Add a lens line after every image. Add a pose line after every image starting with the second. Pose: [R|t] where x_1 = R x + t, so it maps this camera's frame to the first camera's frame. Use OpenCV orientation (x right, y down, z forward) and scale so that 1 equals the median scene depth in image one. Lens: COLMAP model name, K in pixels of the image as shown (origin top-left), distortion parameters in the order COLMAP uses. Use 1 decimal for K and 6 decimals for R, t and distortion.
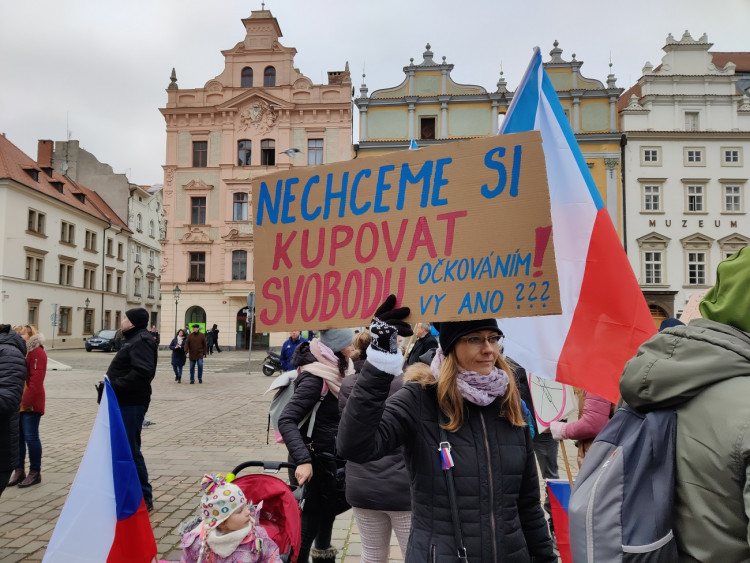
lens RADIAL K [[607.5, 0, 366.9], [0, 607.5, 291.8], [0, 0, 1]] dist [0.028754, -0.060220]
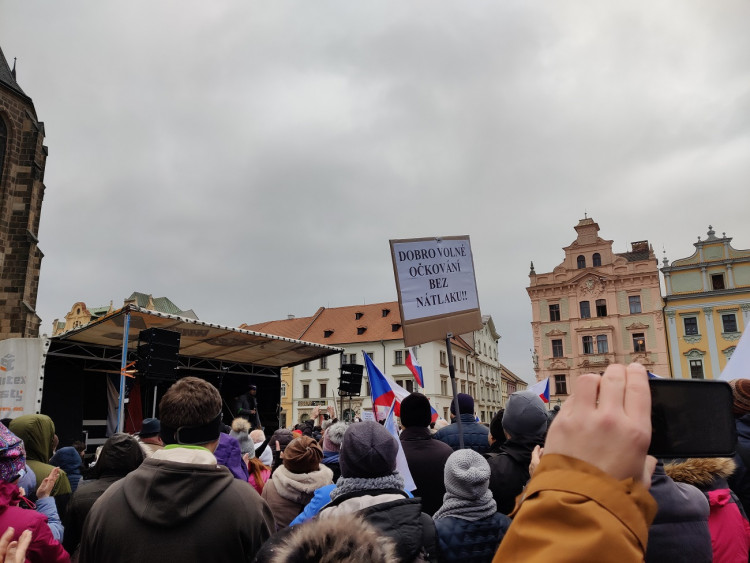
lens RADIAL K [[565.3, 0, 383.9], [0, 565.3, 300.5], [0, 0, 1]] dist [0.051197, -0.070945]
pose [[0.915646, -0.104368, -0.388201, -0.104609], [0.046237, 0.986643, -0.156200, -0.046518], [0.399318, 0.125074, 0.908241, -0.545061]]
